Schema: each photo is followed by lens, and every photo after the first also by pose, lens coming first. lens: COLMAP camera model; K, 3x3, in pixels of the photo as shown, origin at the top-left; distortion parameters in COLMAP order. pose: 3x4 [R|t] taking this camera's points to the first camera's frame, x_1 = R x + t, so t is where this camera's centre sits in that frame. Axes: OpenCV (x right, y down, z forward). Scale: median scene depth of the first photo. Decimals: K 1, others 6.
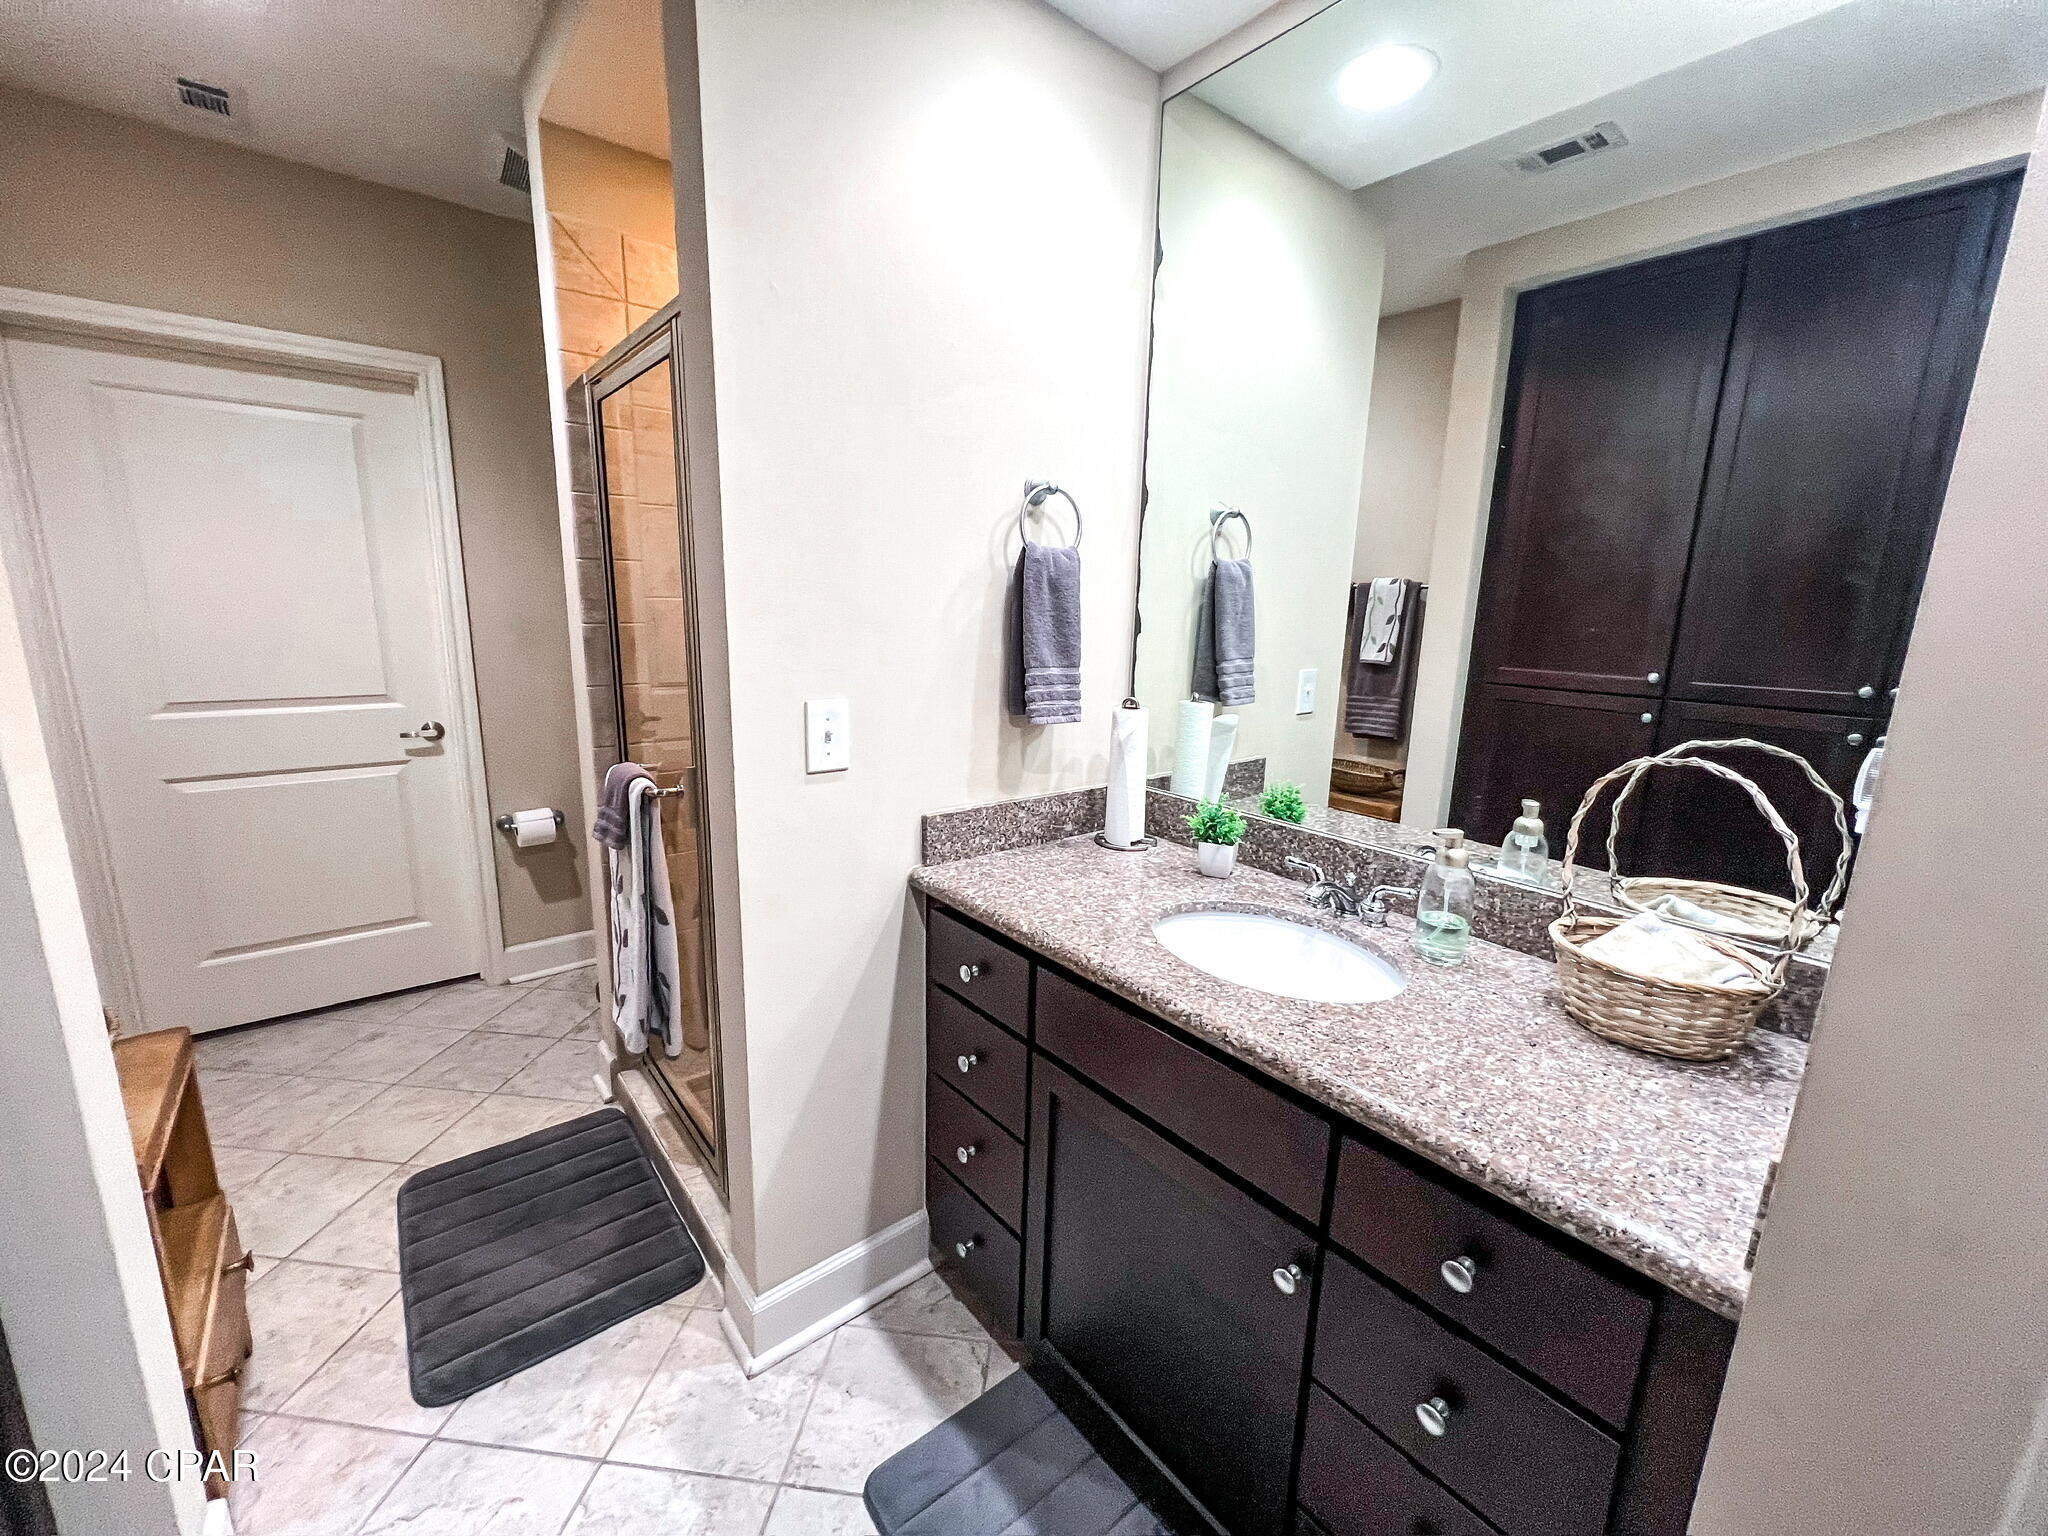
lens RADIAL K [[825.3, 0, 1023.3], [0, 825.3, 776.4], [0, 0, 1]] dist [-0.002468, 0.000818]
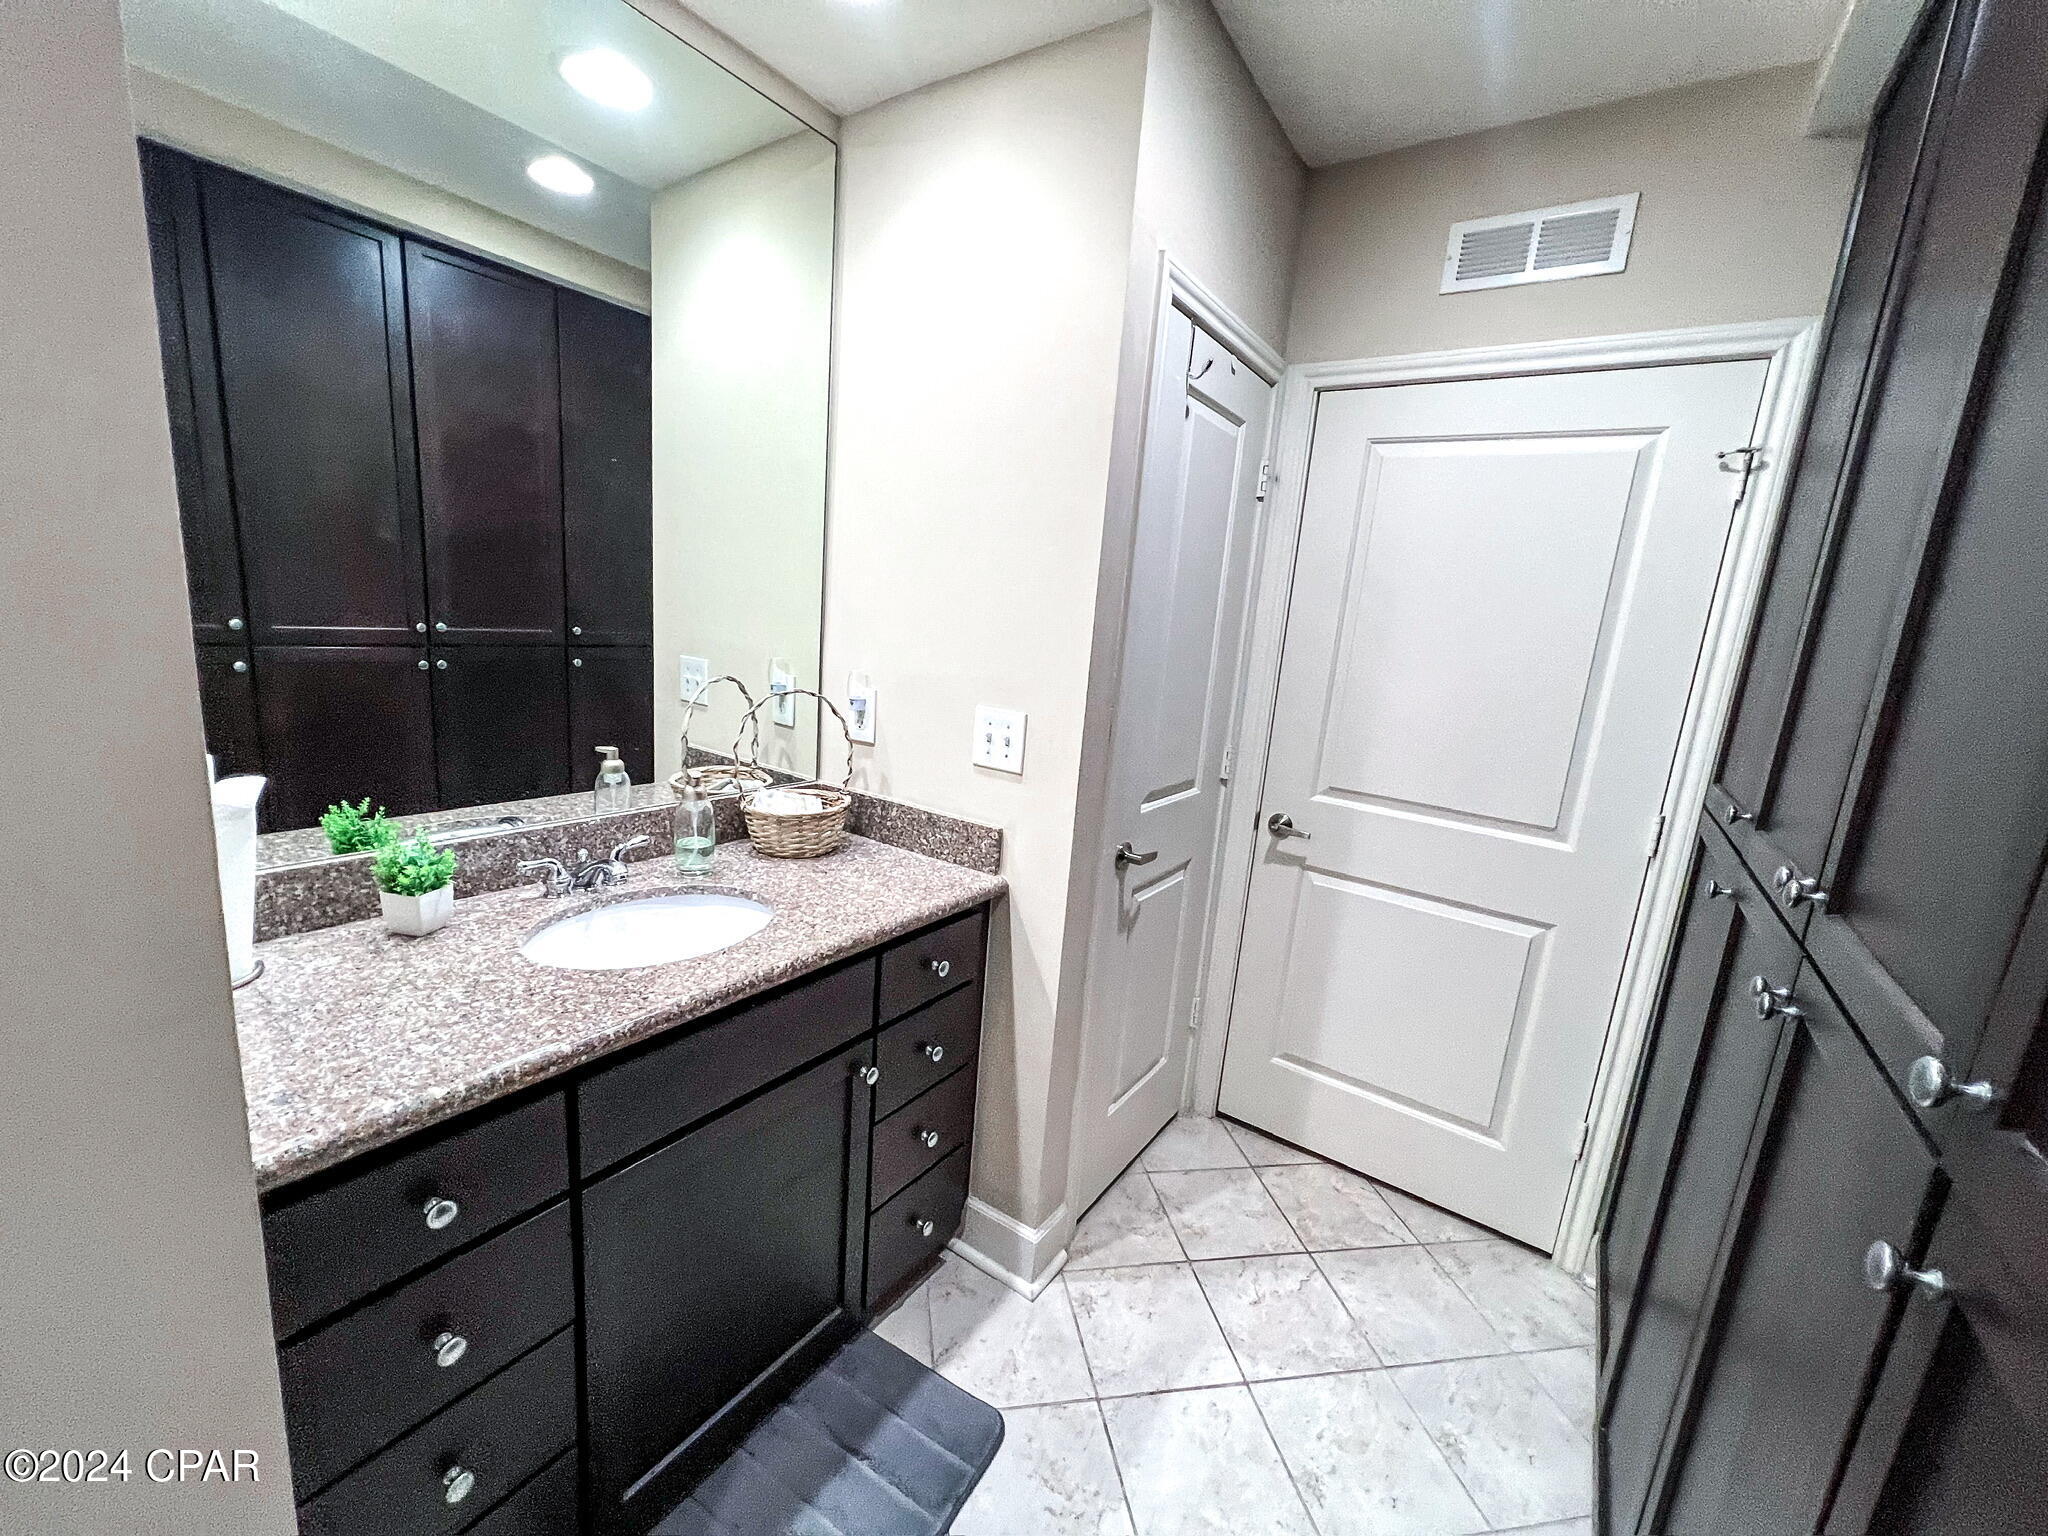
lens RADIAL K [[825.3, 0, 1027.5], [0, 825.3, 772.0], [0, 0, 1]] dist [-0.002468, 0.000818]
pose [[-0.290973, -0.234246, 0.927612, -0.790373], [0.112214, 0.954516, 0.276239, -0.223562], [-0.950128, 0.184469, -0.251453, 0.788492]]
